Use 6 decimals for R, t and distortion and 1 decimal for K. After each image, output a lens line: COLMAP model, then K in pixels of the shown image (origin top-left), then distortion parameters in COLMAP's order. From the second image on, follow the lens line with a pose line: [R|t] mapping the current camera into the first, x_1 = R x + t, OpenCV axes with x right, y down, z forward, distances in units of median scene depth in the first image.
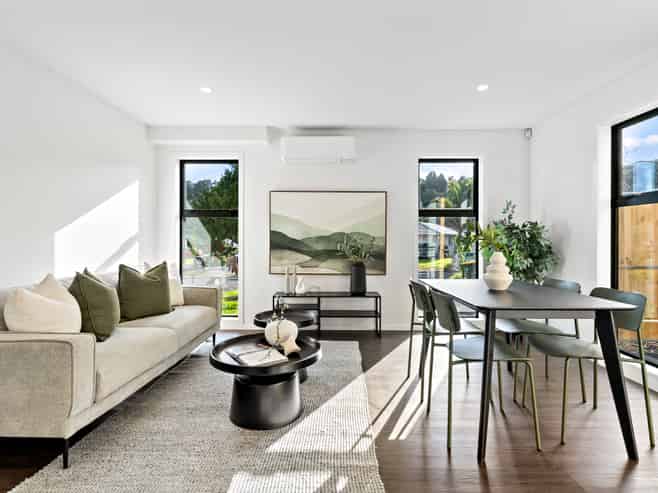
lens RADIAL K [[350.8, 0, 330.1], [0, 350.8, 240.2], [0, 0, 1]] dist [0.005988, 0.000108]
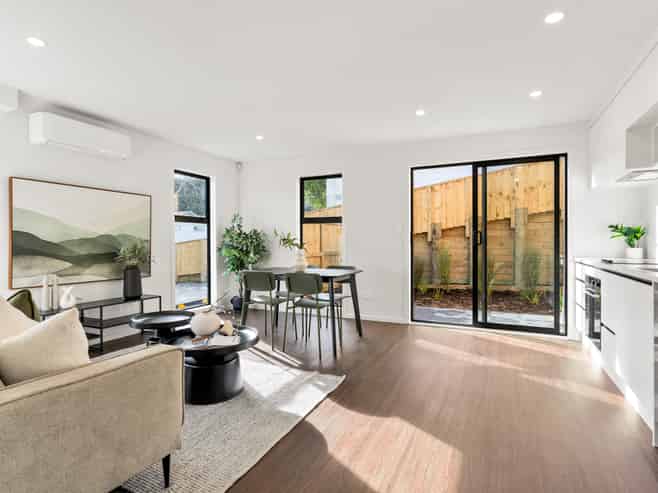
lens RADIAL K [[347.7, 0, 329.4], [0, 347.7, 247.0], [0, 0, 1]] dist [0.002657, 0.000178]
pose [[0.432999, -0.014270, 0.901282, -0.540693], [0.007373, 0.999897, 0.012290, 0.003456], [-0.901364, 0.001323, 0.433059, 0.084641]]
